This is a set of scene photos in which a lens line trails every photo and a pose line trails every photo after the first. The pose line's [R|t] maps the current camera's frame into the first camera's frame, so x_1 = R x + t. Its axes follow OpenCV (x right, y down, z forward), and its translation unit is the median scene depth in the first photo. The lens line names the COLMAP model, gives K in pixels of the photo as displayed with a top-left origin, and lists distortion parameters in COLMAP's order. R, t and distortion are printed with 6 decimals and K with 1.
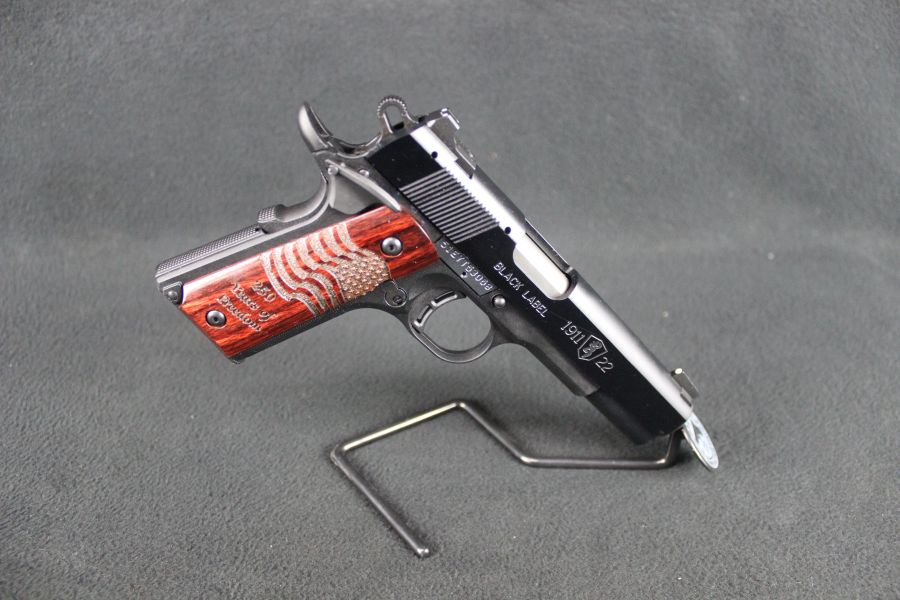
lens RADIAL K [[740.7, 0, 463.2], [0, 740.7, 299.2], [0, 0, 1]] dist [-0.189373, 0.158563]
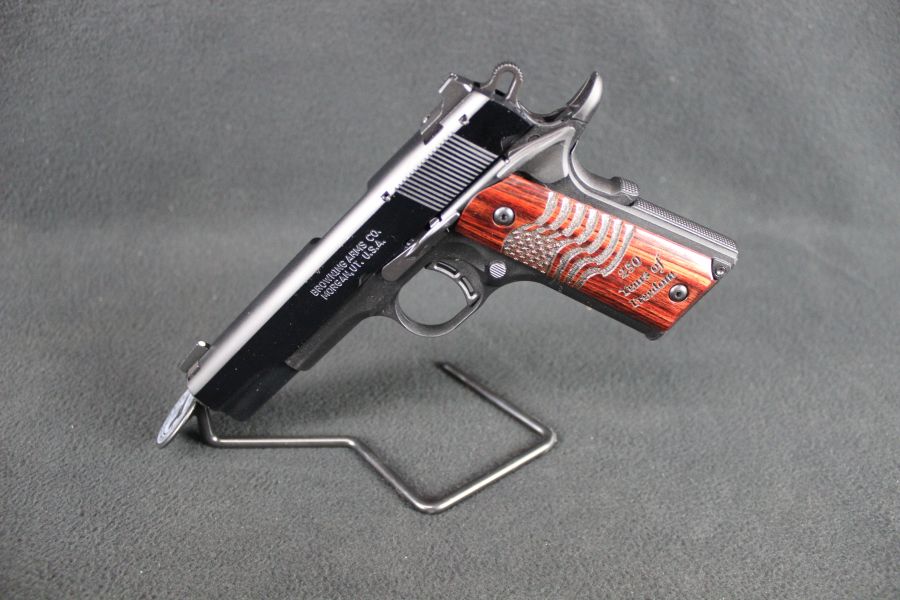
lens RADIAL K [[740.7, 0, 463.2], [0, 740.7, 299.2], [0, 0, 1]] dist [-0.189373, 0.158563]
pose [[0.998542, -0.008940, 0.053232, 0.066844], [0.007591, 0.999646, 0.025491, -0.016580], [-0.053441, -0.025050, 0.998257, 0.058681]]
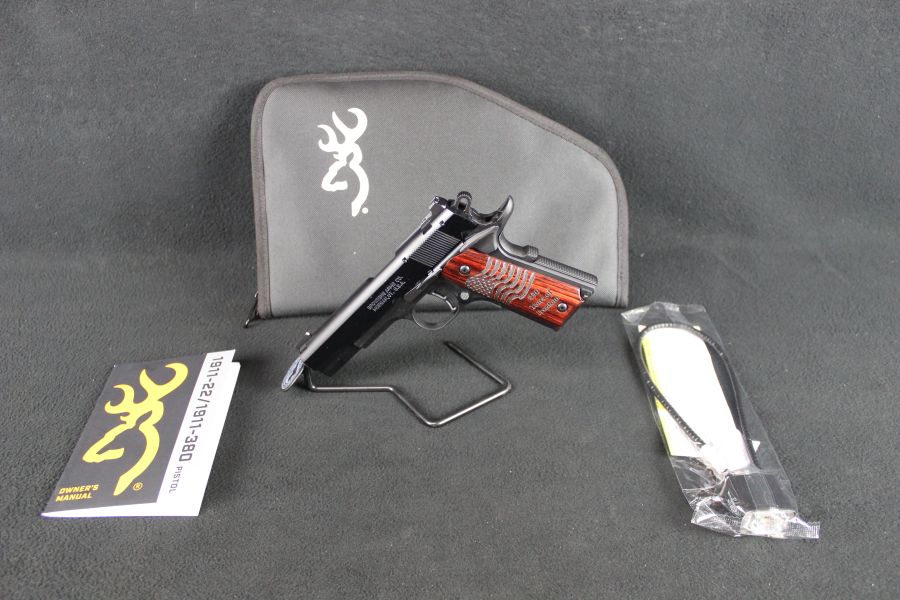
lens RADIAL K [[785.8, 0, 453.8], [0, 785.8, 245.9], [0, 0, 1]] dist [-0.254376, 0.442589]
pose [[0.998904, -0.021994, -0.041315, 0.165776], [0.022237, 0.999738, 0.005432, -0.112281], [0.041185, -0.006345, 0.999131, -0.573164]]
